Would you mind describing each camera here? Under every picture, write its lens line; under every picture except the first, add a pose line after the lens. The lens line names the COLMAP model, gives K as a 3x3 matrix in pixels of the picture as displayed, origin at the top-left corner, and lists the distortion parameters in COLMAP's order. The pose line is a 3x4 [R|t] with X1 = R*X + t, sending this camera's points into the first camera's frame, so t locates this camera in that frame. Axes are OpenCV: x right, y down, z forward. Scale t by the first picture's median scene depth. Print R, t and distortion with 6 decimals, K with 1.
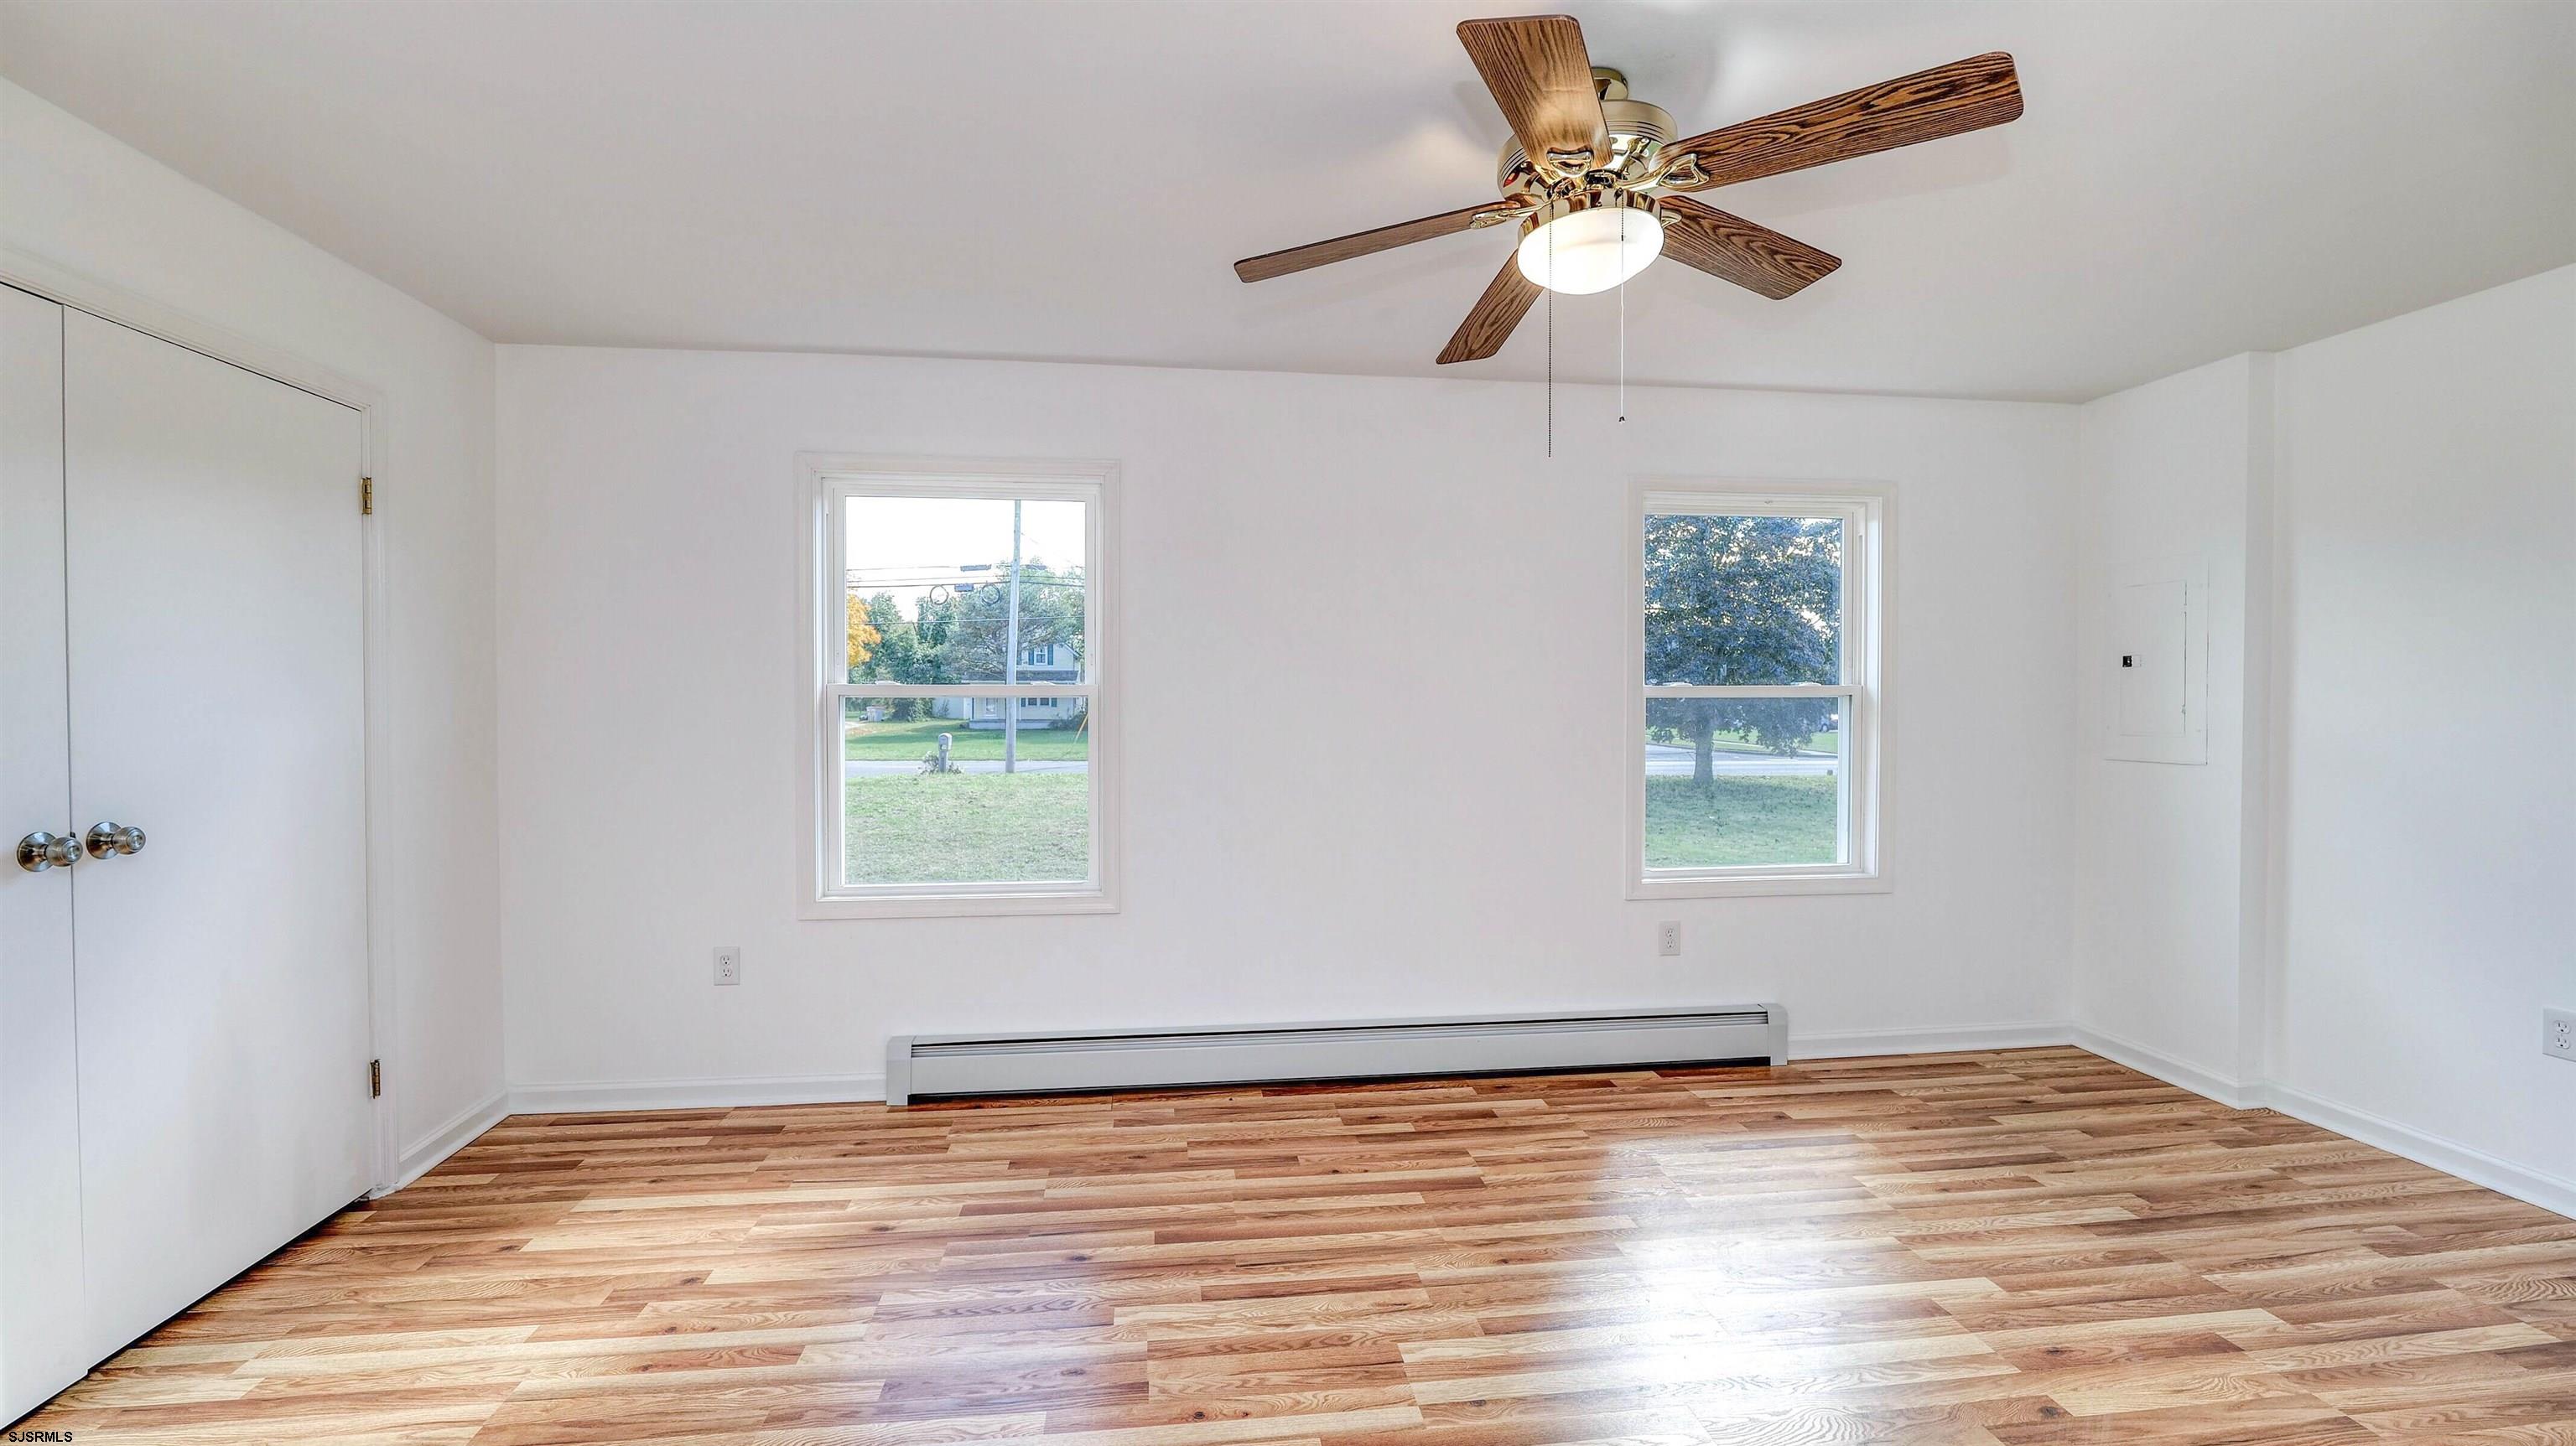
lens RADIAL K [[1046.2, 0, 1274.1], [0, 1046.2, 716.8], [0, 0, 1]] dist [-0.012596, 0.000526]
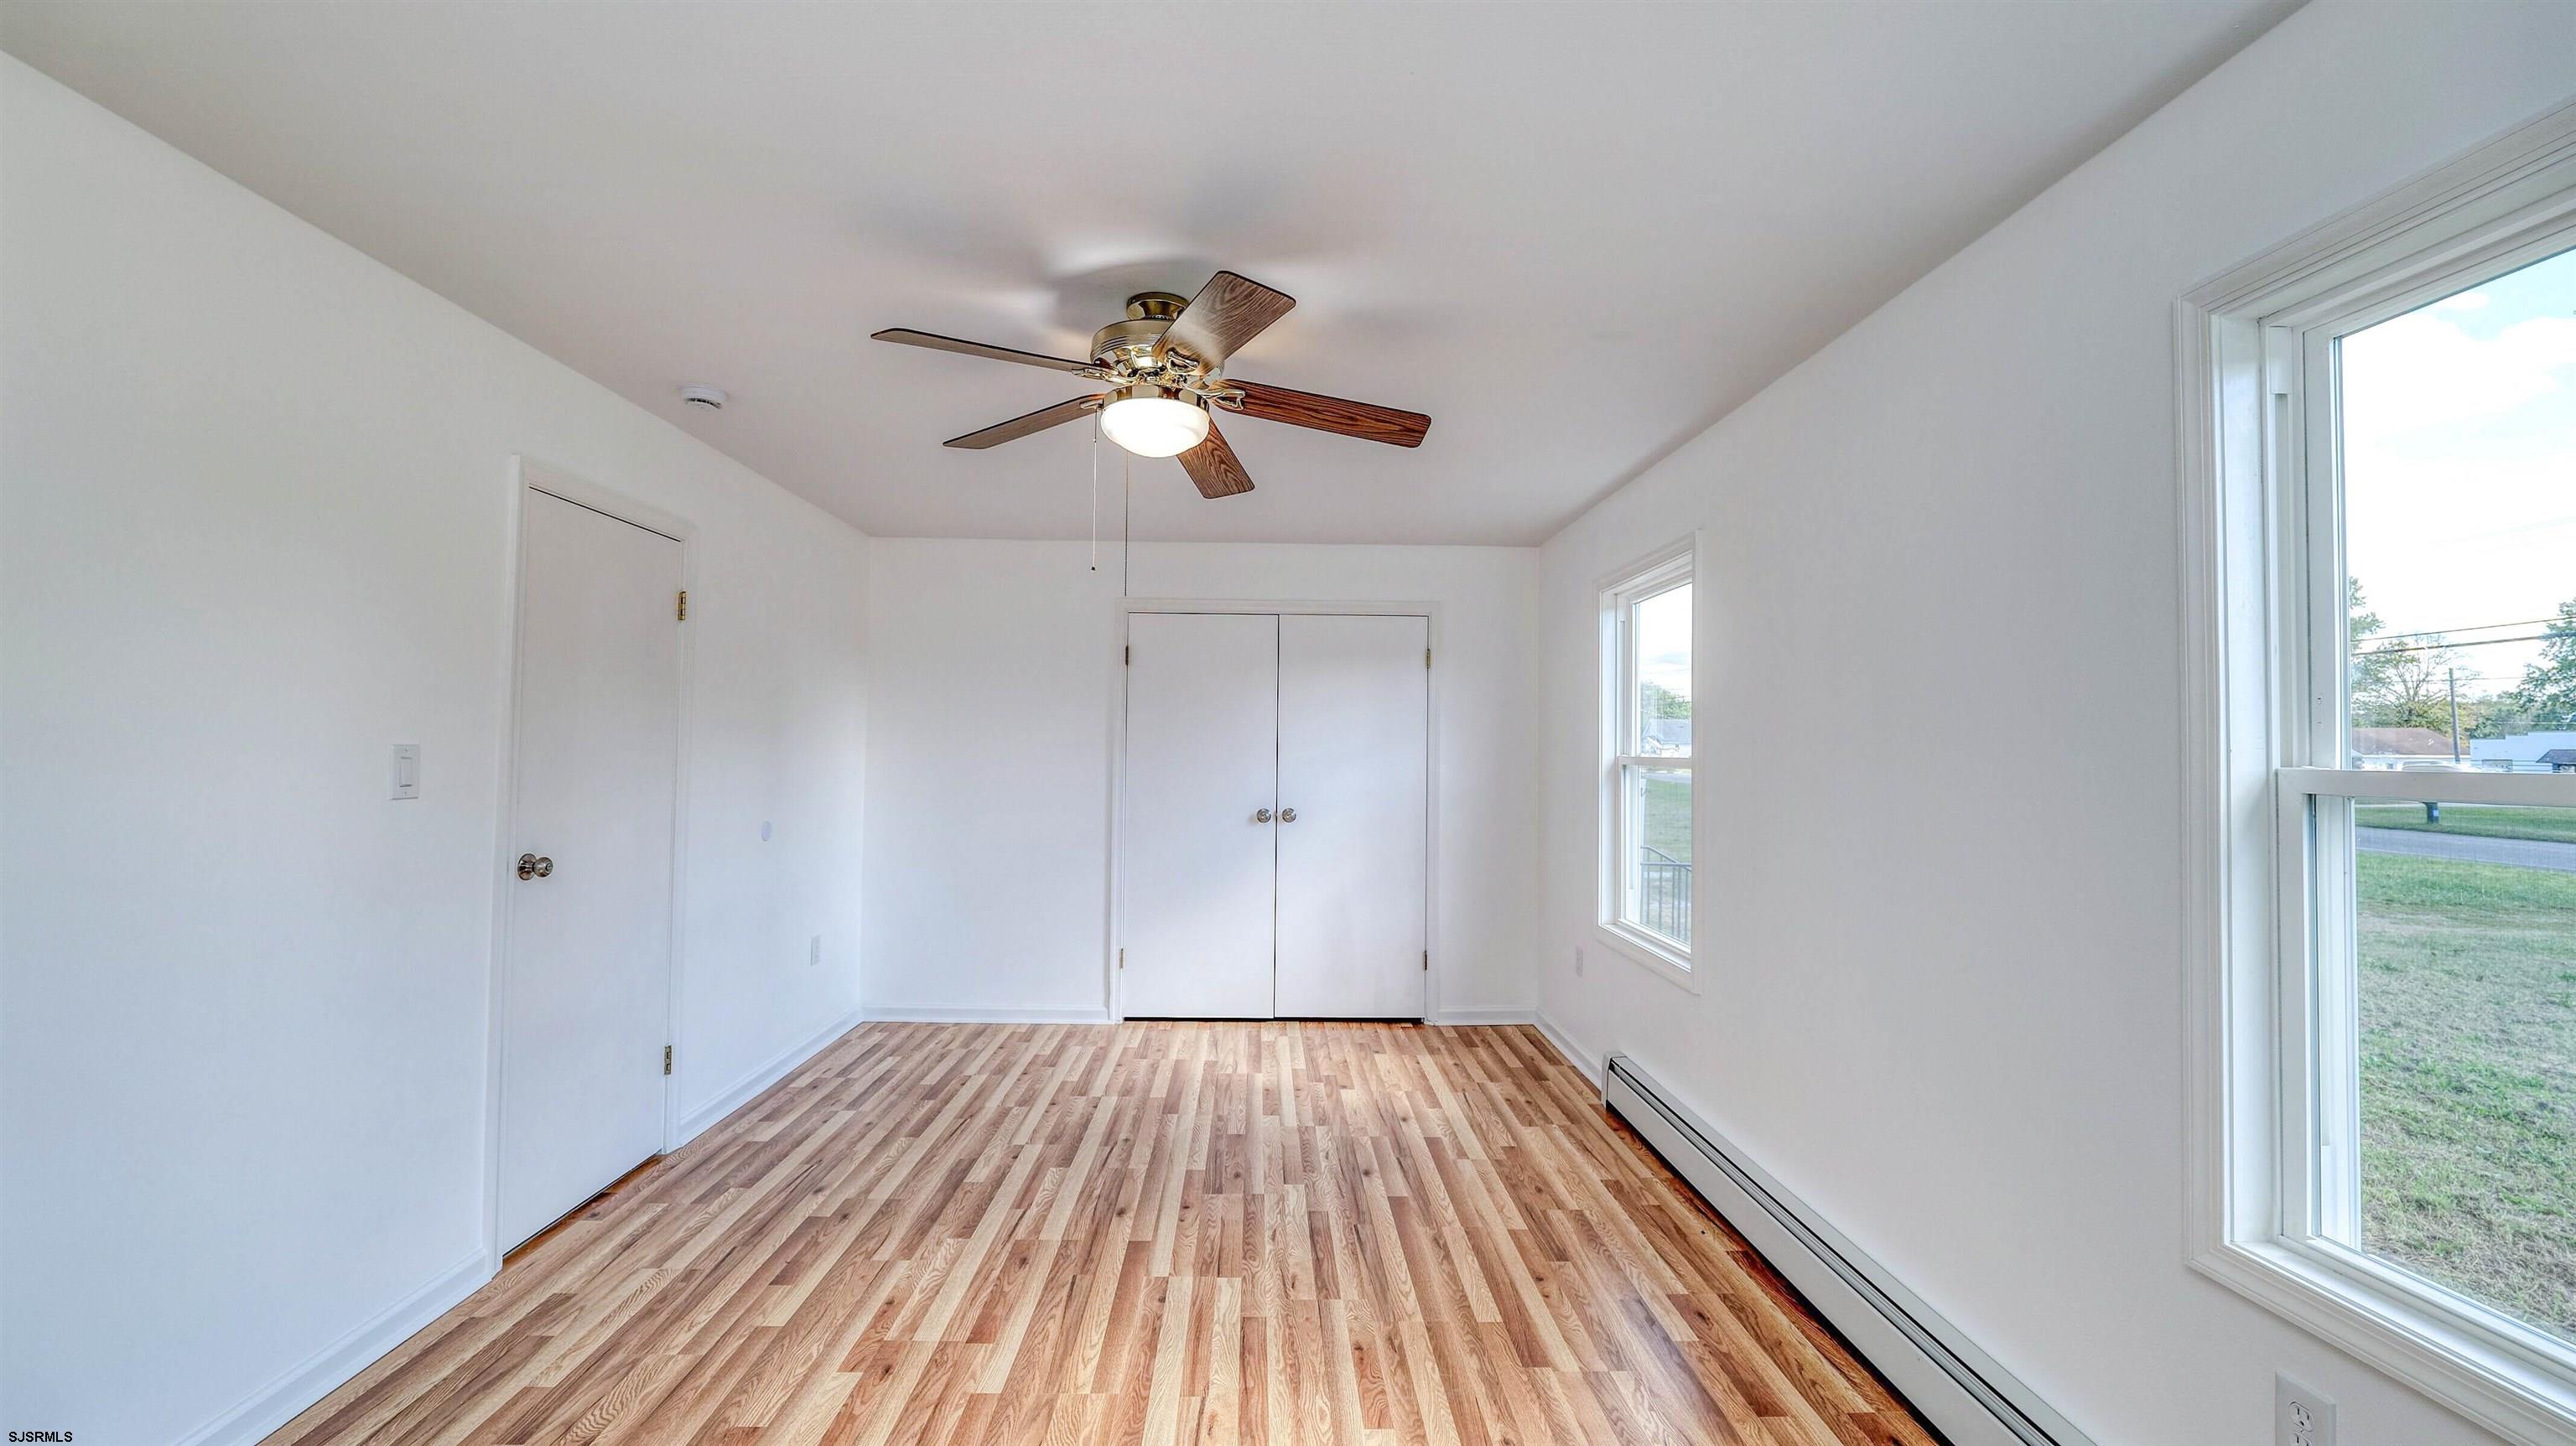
lens RADIAL K [[1046.2, 0, 1274.1], [0, 1046.2, 716.8], [0, 0, 1]] dist [-0.012596, 0.000526]
pose [[-0.098074, -0.032467, -0.994649, 1.056189], [-0.034366, 0.998982, -0.029220, -0.031741], [0.994586, 0.031316, -0.099090, 0.867022]]
